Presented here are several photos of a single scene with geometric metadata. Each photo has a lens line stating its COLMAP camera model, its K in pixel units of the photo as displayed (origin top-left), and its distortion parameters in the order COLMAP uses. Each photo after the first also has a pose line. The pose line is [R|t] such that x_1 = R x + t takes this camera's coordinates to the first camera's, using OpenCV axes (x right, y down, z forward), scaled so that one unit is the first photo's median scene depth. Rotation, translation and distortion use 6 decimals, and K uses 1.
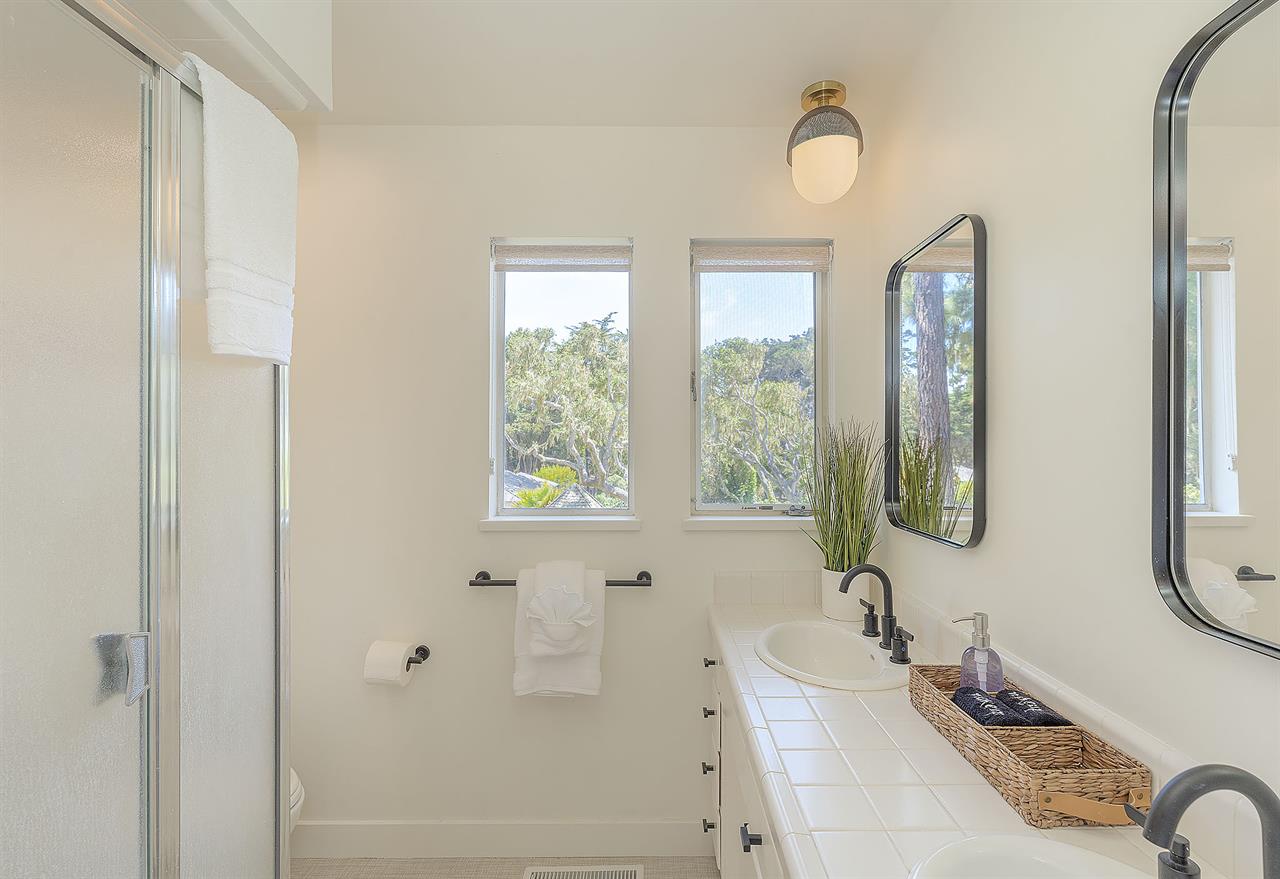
lens RADIAL K [[508.5, 0, 640.0], [0, 508.5, 439.5], [0, 0, 1]] dist [0.000293, -0.000005]
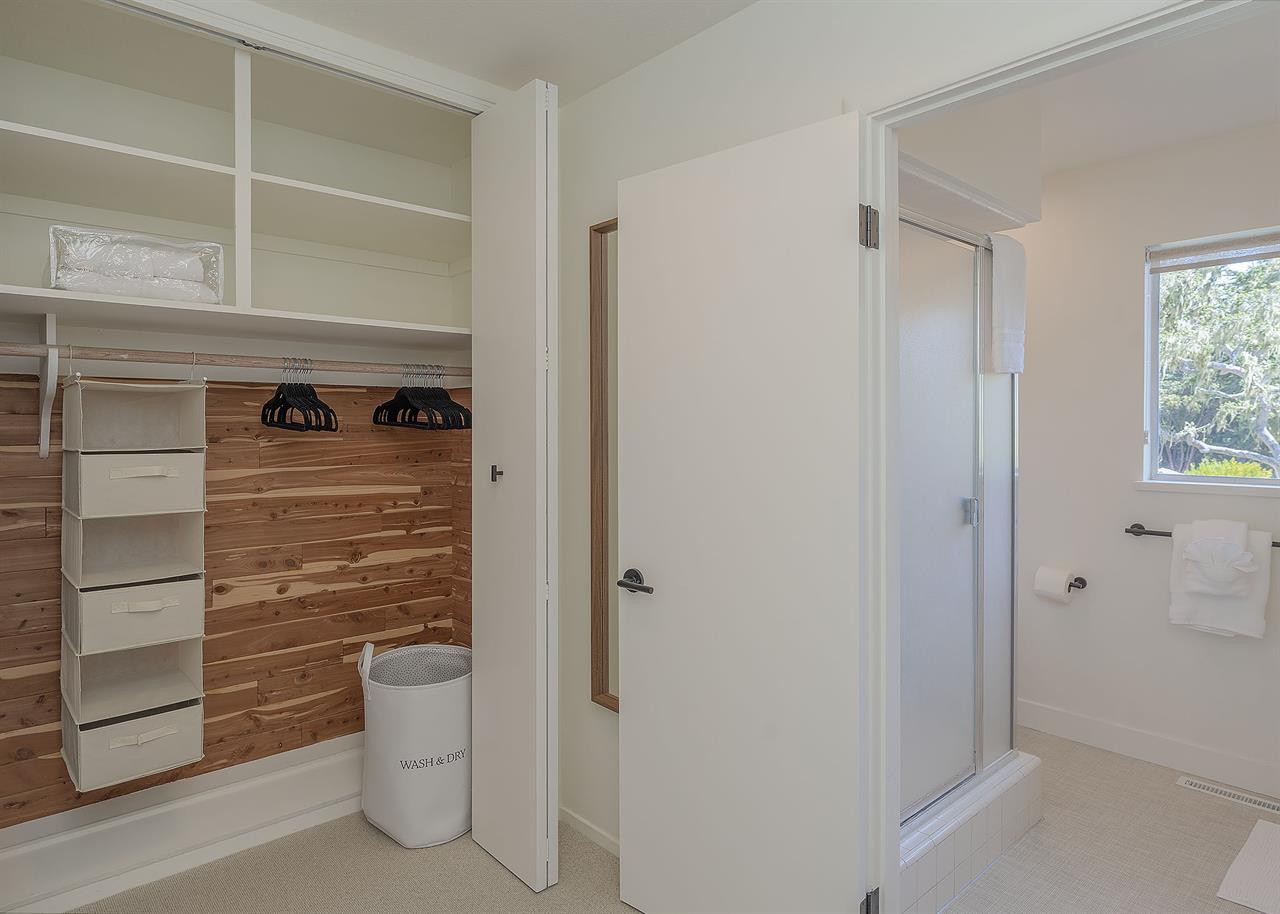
lens RADIAL K [[752.4, 0, 640.7], [0, 752.4, 444.9], [0, 0, 1]] dist [0.050238, -0.000207]
pose [[0.681561, 0.014532, -0.731617, 0.052710], [0.005440, 0.999675, 0.024924, 0.004491], [0.731741, -0.020967, 0.681260, -0.263052]]
